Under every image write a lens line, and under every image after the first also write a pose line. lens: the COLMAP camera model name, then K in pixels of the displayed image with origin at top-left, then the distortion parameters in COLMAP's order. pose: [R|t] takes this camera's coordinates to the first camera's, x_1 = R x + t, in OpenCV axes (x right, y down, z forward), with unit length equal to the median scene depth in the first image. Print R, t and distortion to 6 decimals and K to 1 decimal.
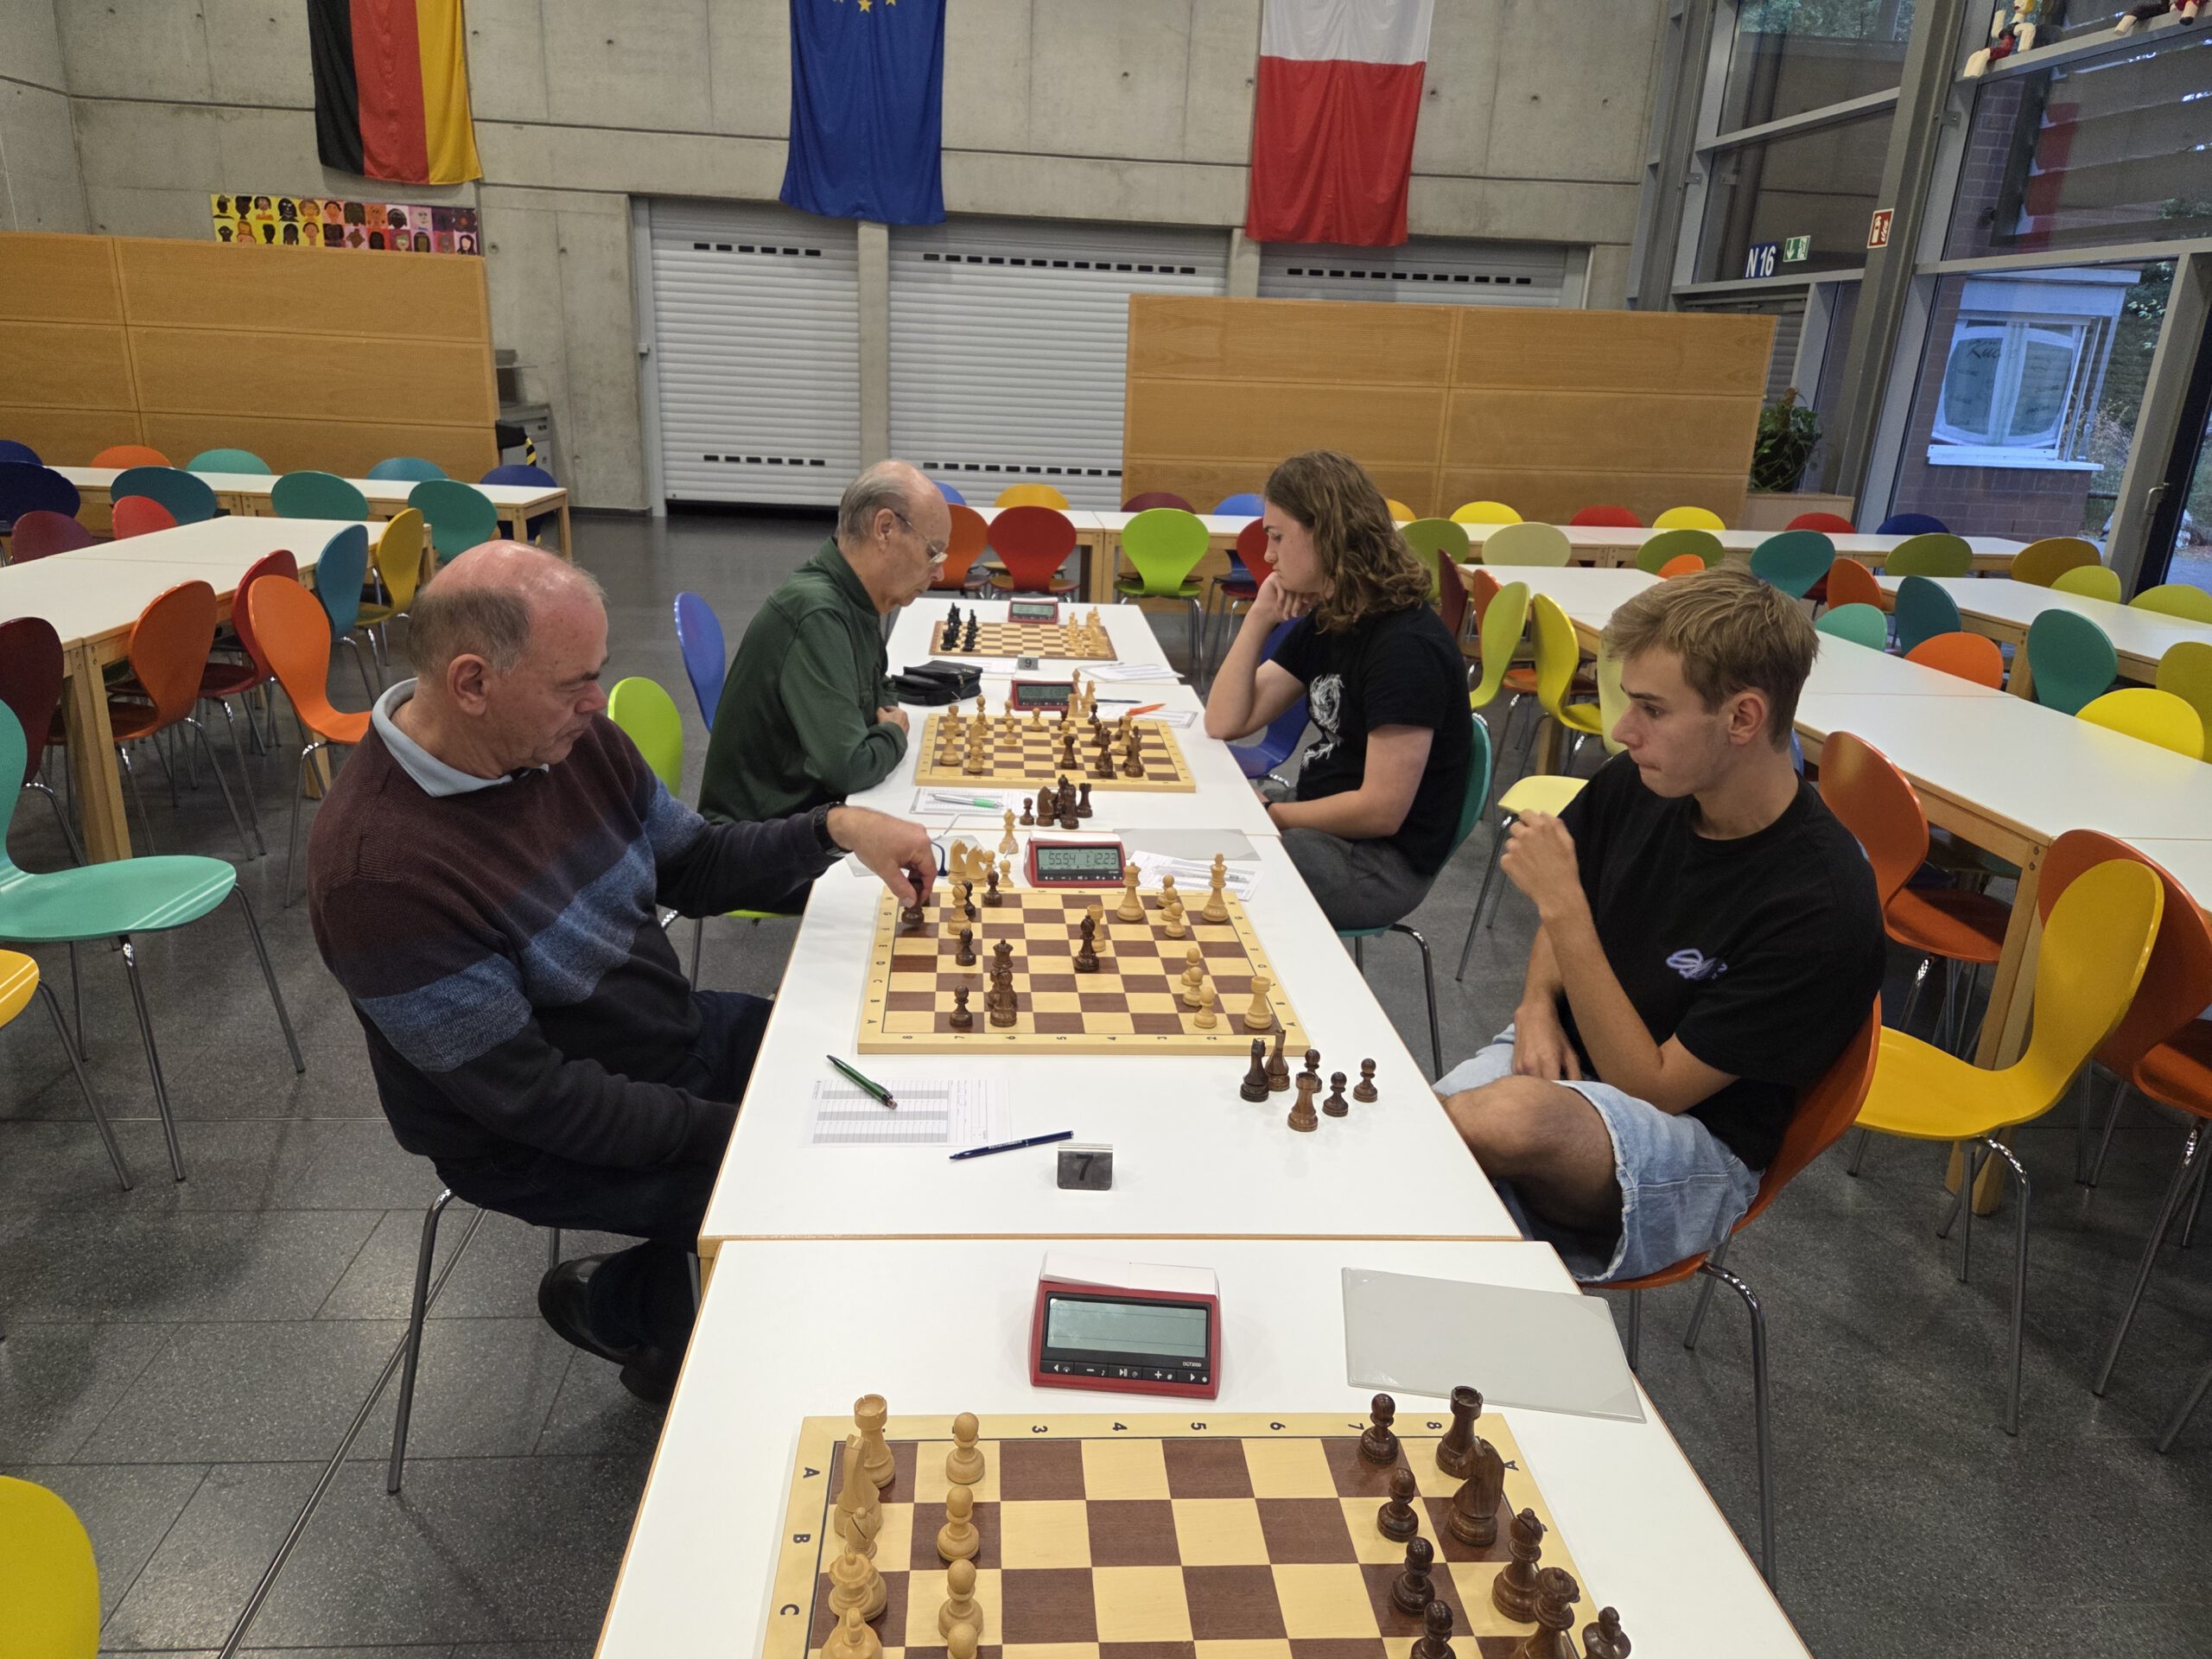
lens RADIAL K [[1498.1, 0, 1099.1], [0, 1498.1, 839.6], [0, 0, 1]] dist [0.061635, -0.049731]
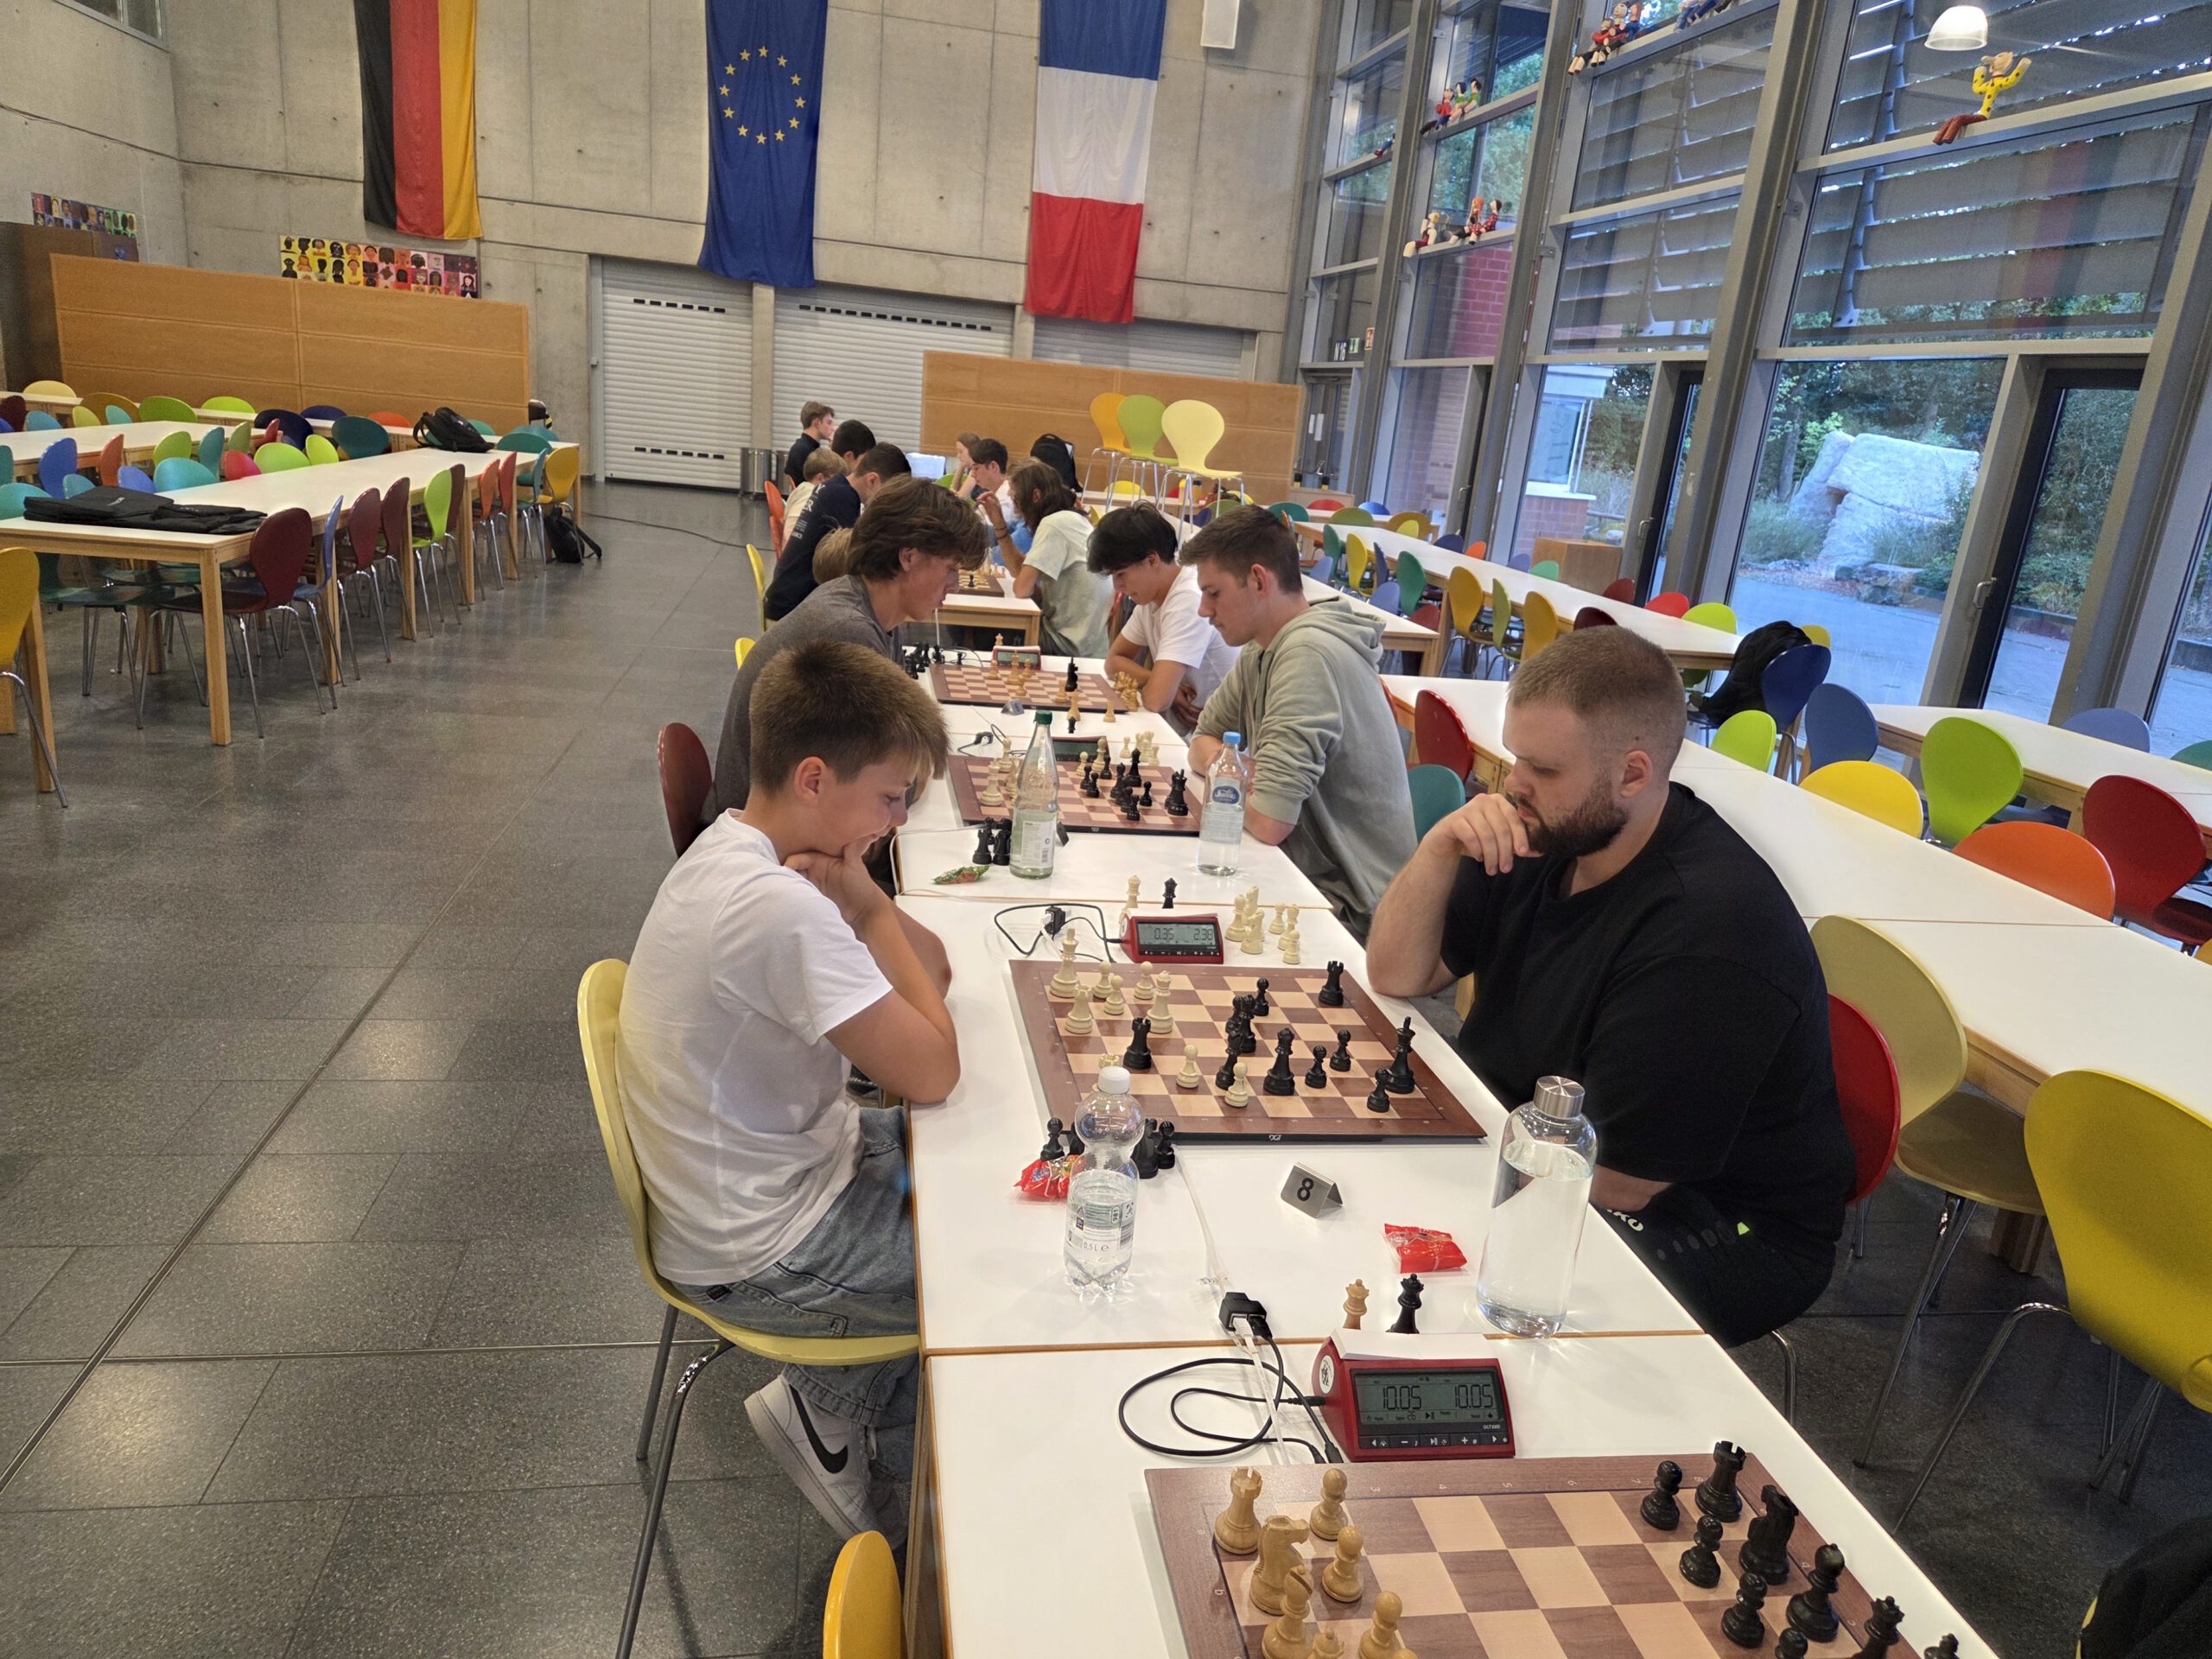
lens RADIAL K [[1498.1, 0, 1158.1], [0, 1498.1, 836.3], [0, 0, 1]] dist [0.061635, -0.049731]
pose [[0.993293, 0.020008, 0.113882, 0.071047], [-0.017227, 0.999530, -0.025355, 0.150210], [-0.114336, 0.023223, 0.993171, -0.470907]]
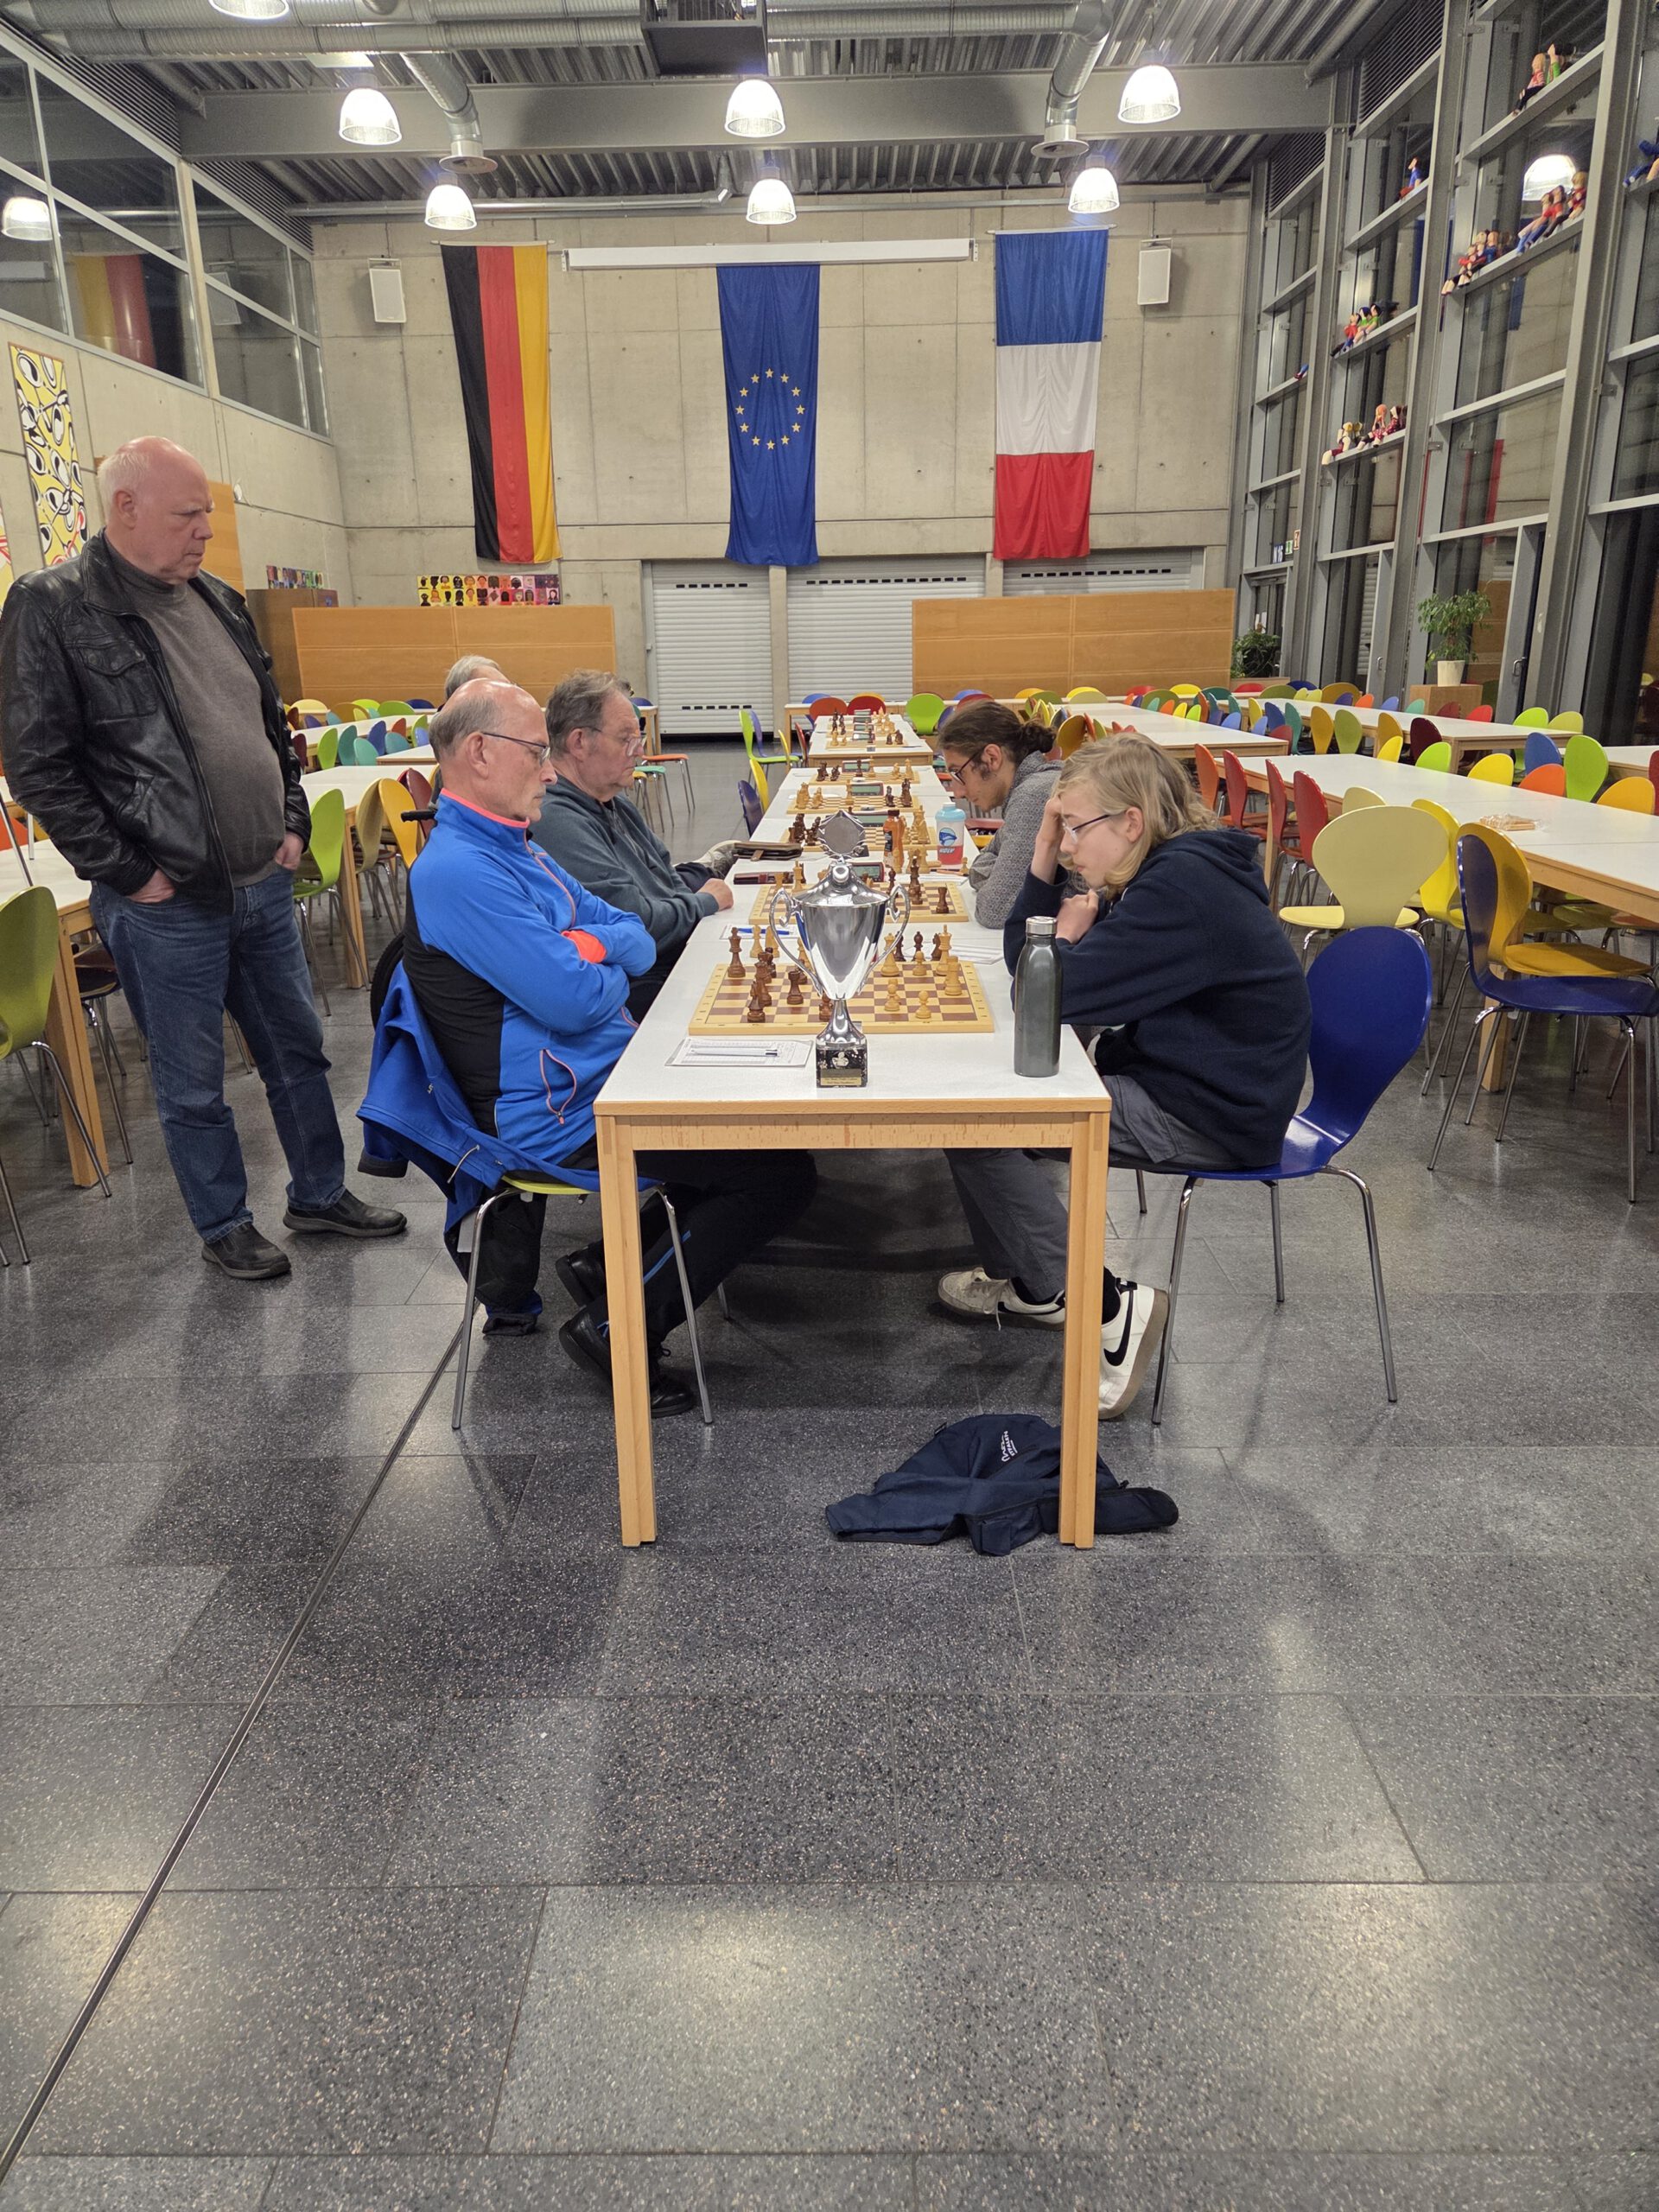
lens RADIAL K [[1498.1, 0, 819.5], [0, 1498.1, 1100.3], [0, 0, 1]] dist [0.061635, -0.049731]
pose [[0.993255, -0.029932, -0.112016, 0.076377], [0.027994, 0.999431, -0.018839, 0.246300], [0.112516, 0.015576, 0.993528, -0.723747]]
